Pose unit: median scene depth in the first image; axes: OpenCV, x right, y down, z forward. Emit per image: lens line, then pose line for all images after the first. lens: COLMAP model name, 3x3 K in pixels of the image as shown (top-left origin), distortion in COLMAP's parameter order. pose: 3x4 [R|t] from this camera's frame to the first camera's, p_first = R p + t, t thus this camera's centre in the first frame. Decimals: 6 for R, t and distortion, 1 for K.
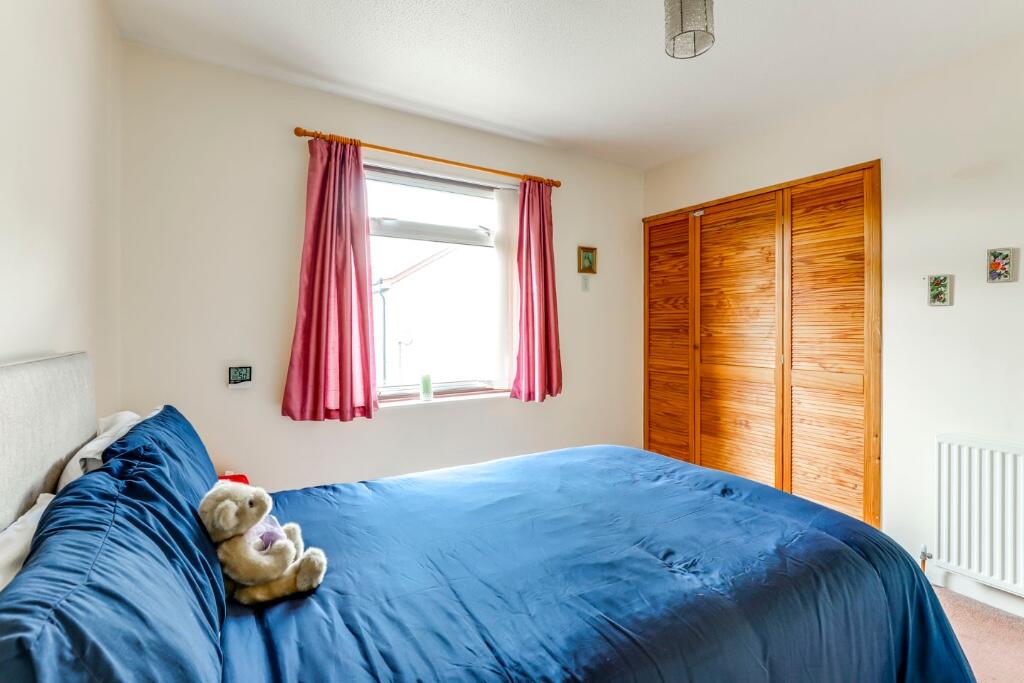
lens RADIAL K [[478.7, 0, 512.7], [0, 478.7, 325.5], [0, 0, 1]] dist [-0.001956, -0.000108]
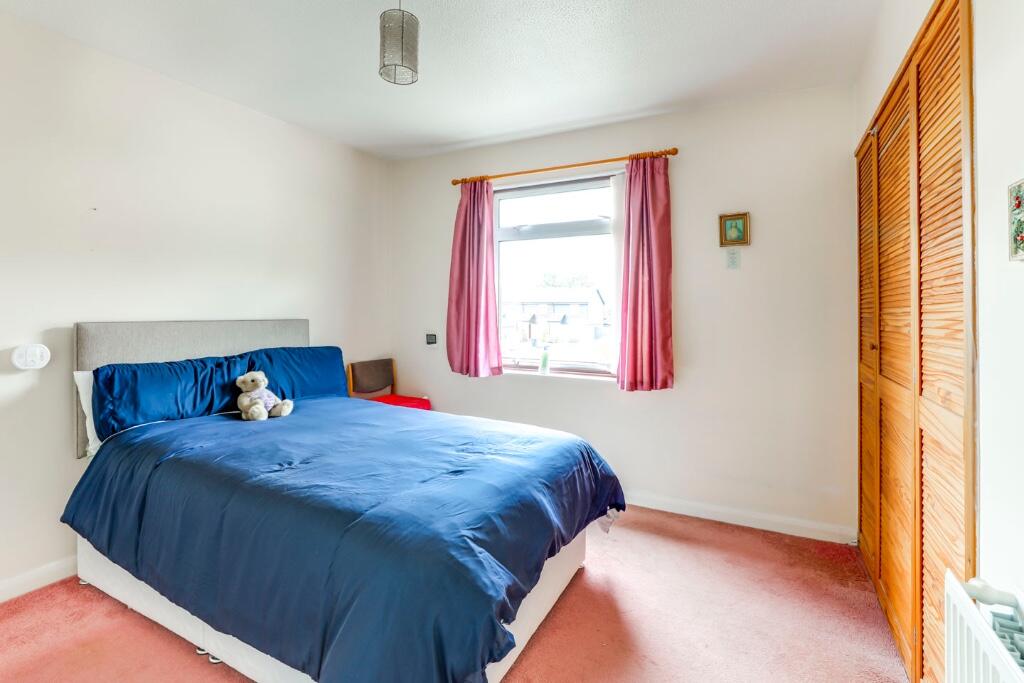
lens RADIAL K [[478.8, 0, 514.7], [0, 478.8, 297.5], [0, 0, 1]] dist [-0.025142, 0.000006]
pose [[0.499052, -0.022077, -0.866291, 0.750746], [-0.009437, 0.999478, -0.030907, 0.005987], [0.866520, 0.023599, 0.498583, 0.325004]]
